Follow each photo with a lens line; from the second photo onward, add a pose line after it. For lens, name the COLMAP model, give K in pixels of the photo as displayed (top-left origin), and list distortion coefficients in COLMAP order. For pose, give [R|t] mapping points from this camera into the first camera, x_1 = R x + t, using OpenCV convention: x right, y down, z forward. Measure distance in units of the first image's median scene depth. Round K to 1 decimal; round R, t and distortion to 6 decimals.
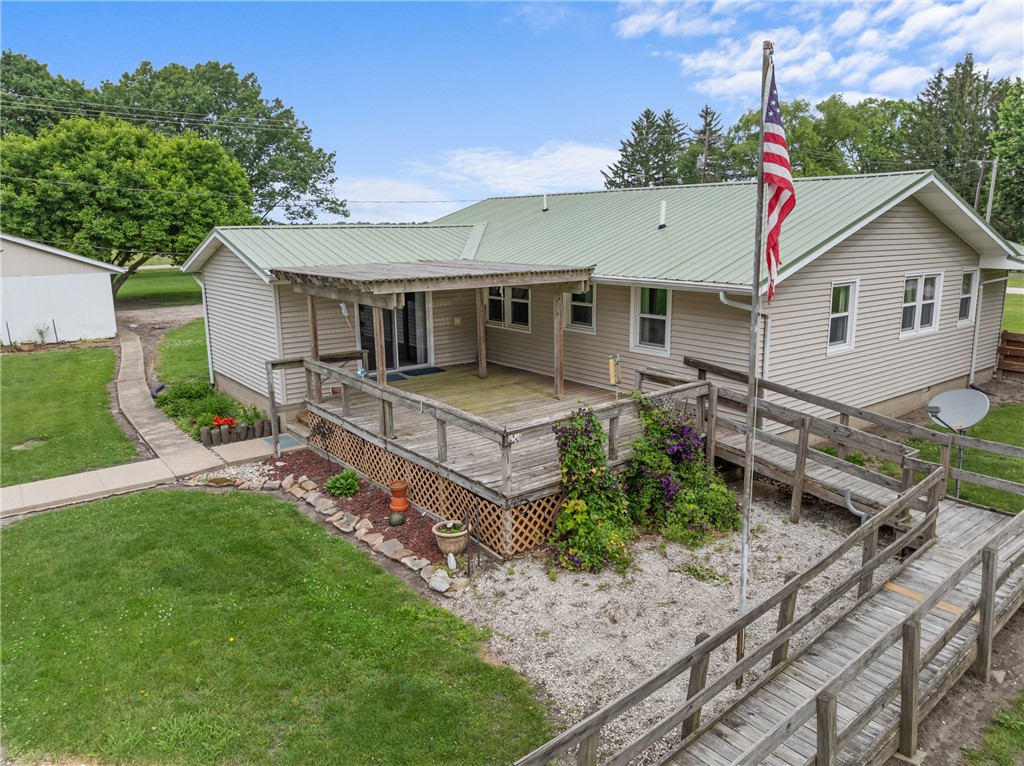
lens RADIAL K [[729.4, 0, 512.0], [0, 729.4, 383.0], [0, 0, 1]] dist [-0.024385, 0.000820]
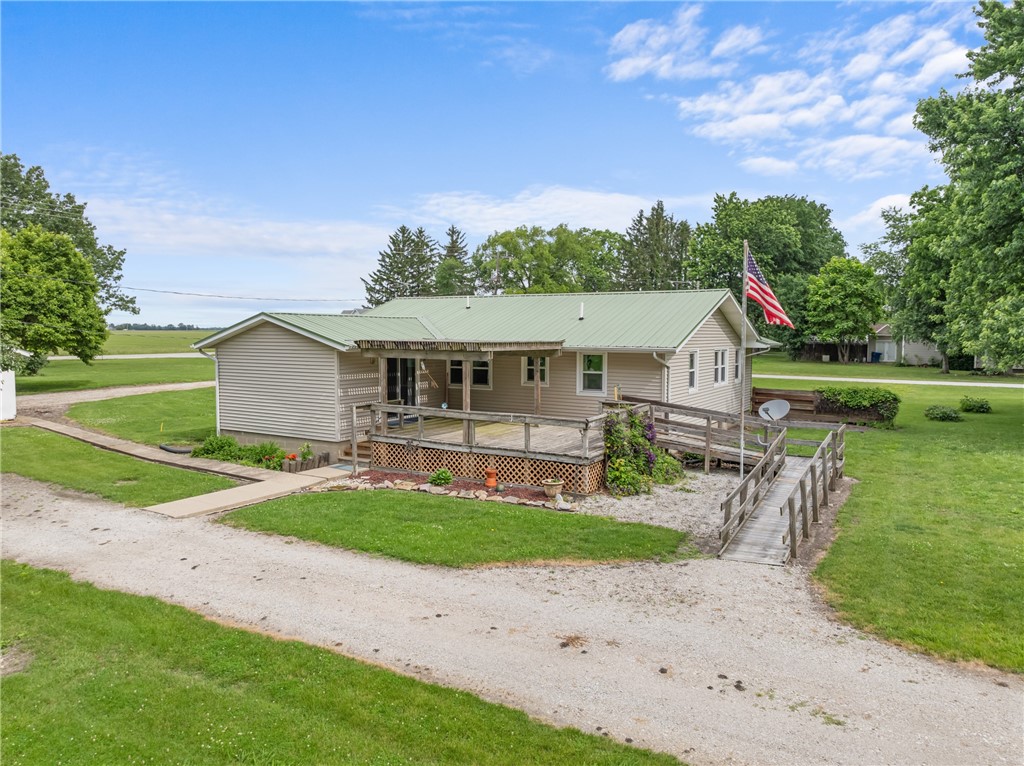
lens RADIAL K [[726.6, 0, 512.0], [0, 726.6, 383.0], [0, 0, 1]] dist [-0.001929, 0.002293]
pose [[0.931797, -0.011561, 0.362795, -0.204467], [0.062821, 0.989546, -0.129815, 0.047592], [-0.357502, 0.143753, 0.922783, -0.151909]]
